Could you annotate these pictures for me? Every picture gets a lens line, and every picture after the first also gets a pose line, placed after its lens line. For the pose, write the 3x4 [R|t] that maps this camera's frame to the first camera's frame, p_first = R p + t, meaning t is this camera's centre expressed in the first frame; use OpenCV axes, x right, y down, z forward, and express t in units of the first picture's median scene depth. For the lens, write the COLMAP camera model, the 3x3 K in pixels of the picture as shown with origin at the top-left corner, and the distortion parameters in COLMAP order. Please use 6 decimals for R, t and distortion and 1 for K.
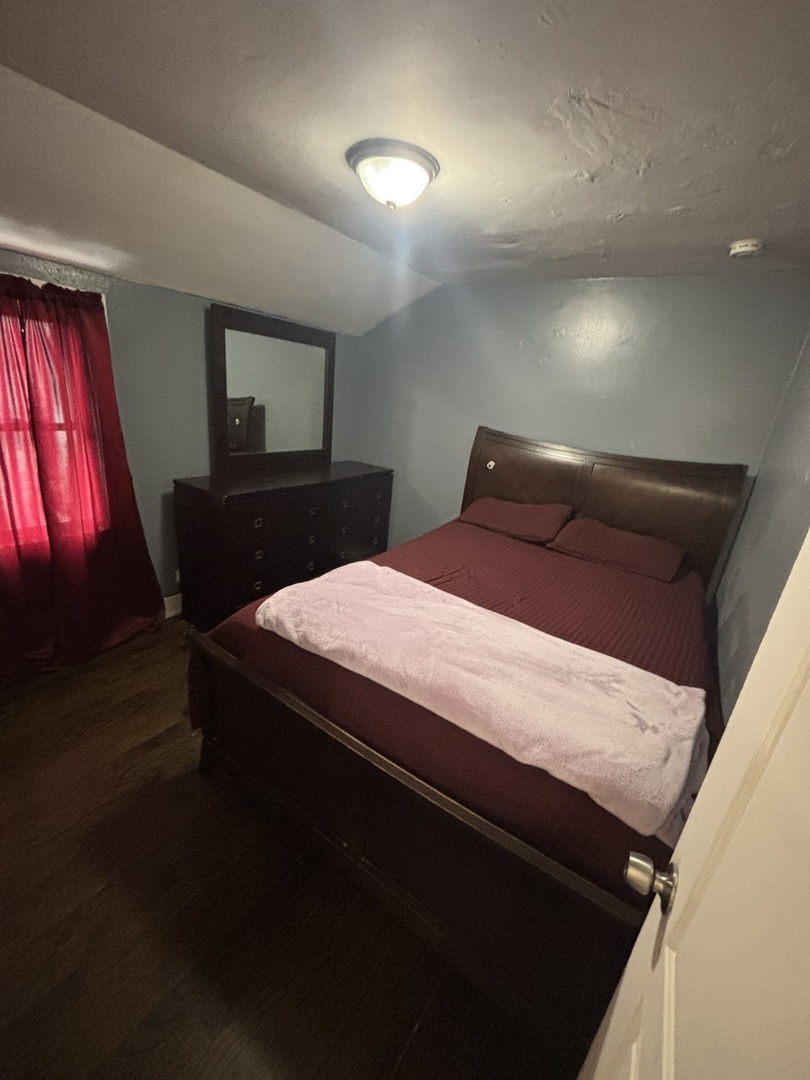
lens RADIAL K [[436.1, 0, 407.4], [0, 436.1, 539.1], [0, 0, 1]] dist [0.001062, -0.000122]
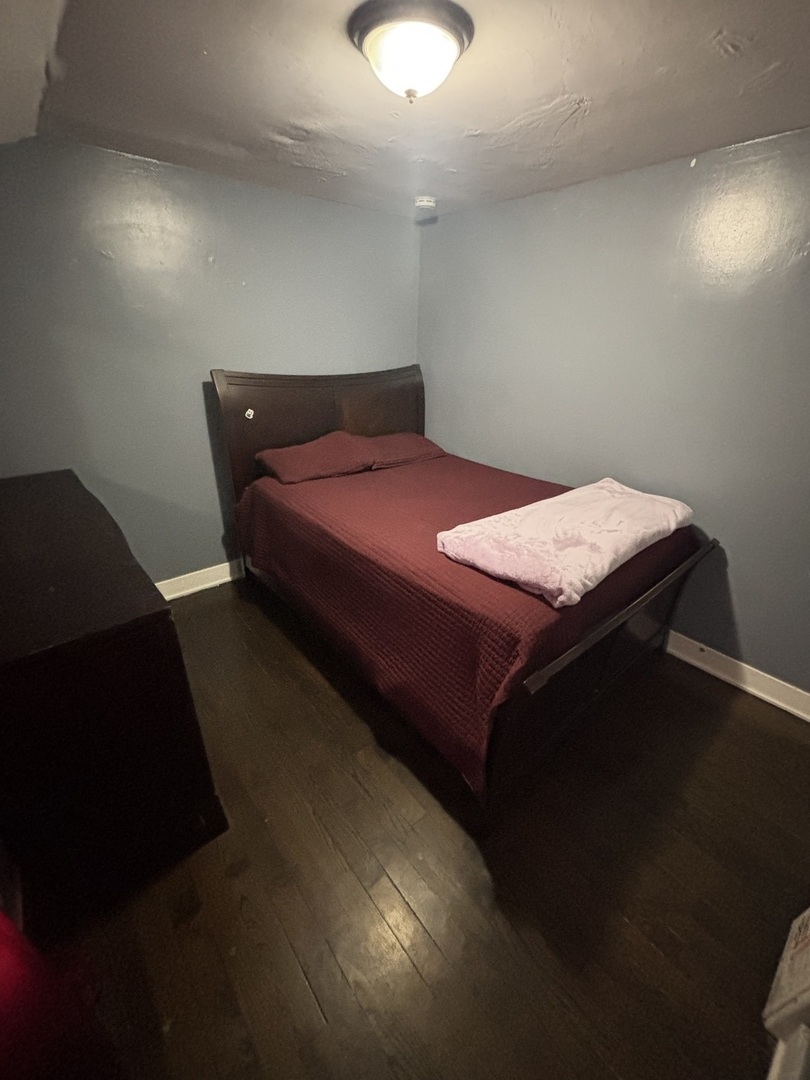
lens RADIAL K [[436.1, 0, 410.2], [0, 436.1, 538.7], [0, 0, 1]] dist [0.001062, -0.000122]
pose [[0.269410, -0.497110, 0.824803, -0.702042], [0.317446, 0.854443, 0.411284, -0.273897], [-0.909201, 0.151027, 0.388001, 0.540553]]
